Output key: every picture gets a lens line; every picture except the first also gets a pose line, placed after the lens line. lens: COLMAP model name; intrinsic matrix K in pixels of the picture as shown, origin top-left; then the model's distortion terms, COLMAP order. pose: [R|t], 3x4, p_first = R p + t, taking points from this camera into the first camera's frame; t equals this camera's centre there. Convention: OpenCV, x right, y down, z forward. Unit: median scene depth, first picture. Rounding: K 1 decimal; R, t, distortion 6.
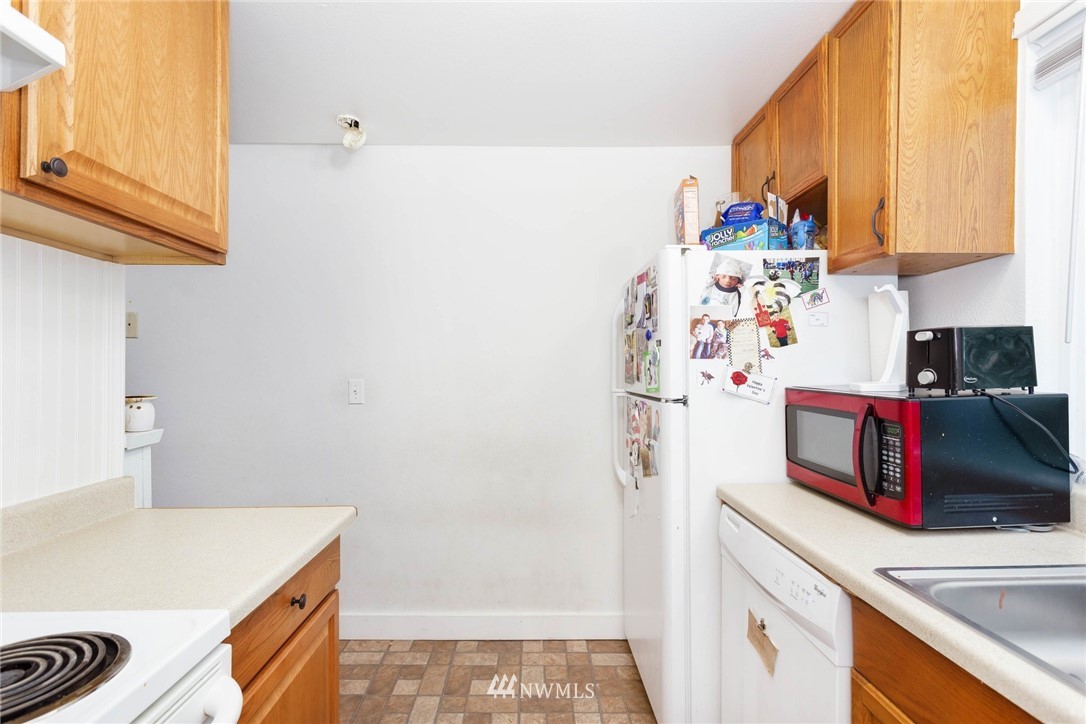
lens RADIAL K [[543.2, 0, 543.0], [0, 543.2, 362.0], [0, 0, 1]] dist [0.000182, 0.000240]
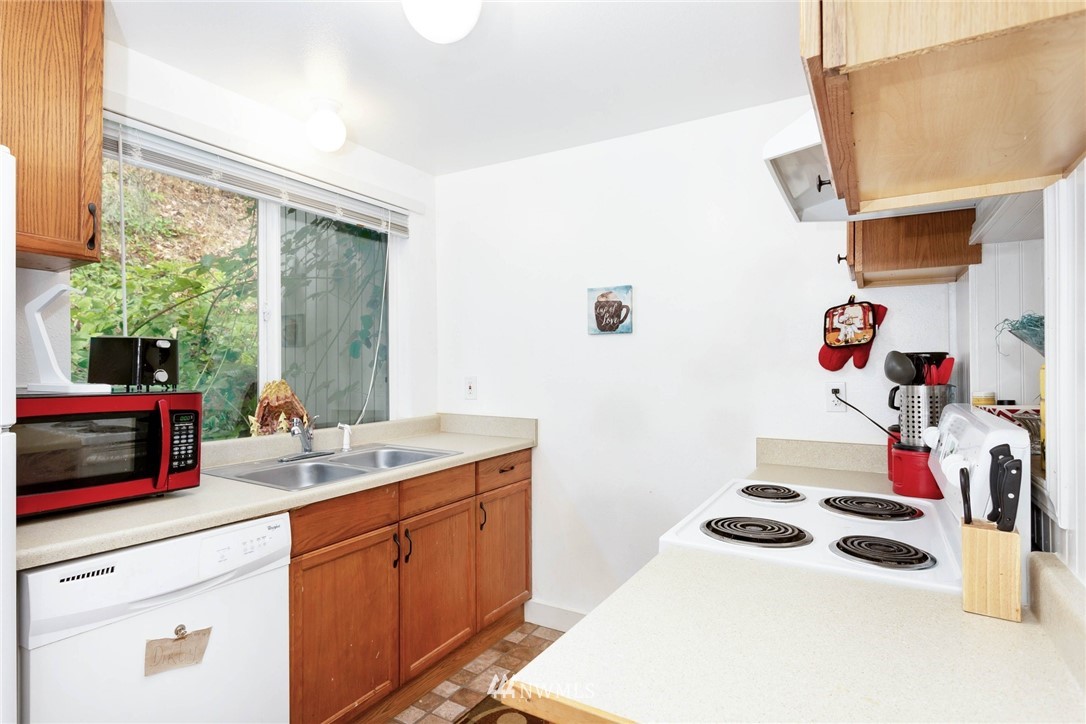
lens RADIAL K [[543.2, 0, 543.0], [0, 543.2, 362.0], [0, 0, 1]] dist [0.000182, 0.000240]
pose [[-0.862975, 0.006629, 0.505203, -0.728003], [-0.002657, 0.999841, -0.017659, 0.015158], [-0.505240, -0.016581, -0.862820, 1.685049]]
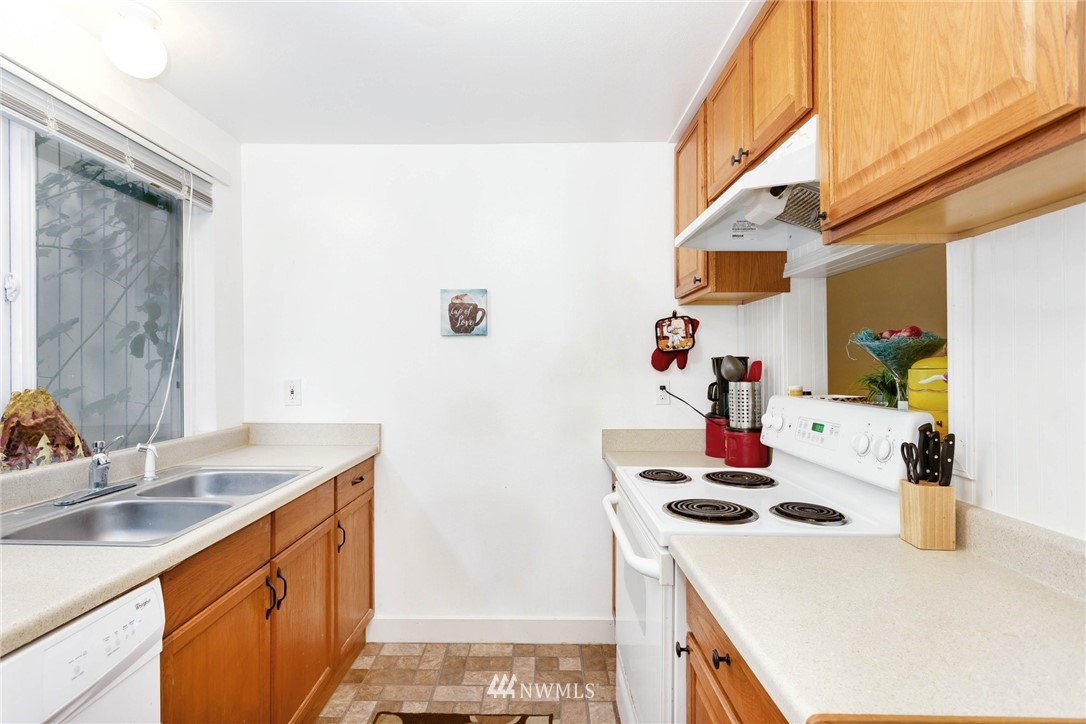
lens RADIAL K [[498.8, 0, 543.0], [0, 498.8, 362.0], [0, 0, 1]] dist [0.001695, 0.000385]
pose [[-0.999700, 0.004228, 0.024118, -0.198499], [0.003718, 0.999770, -0.021130, 0.014273], [-0.024201, -0.021034, -0.999486, 1.689631]]
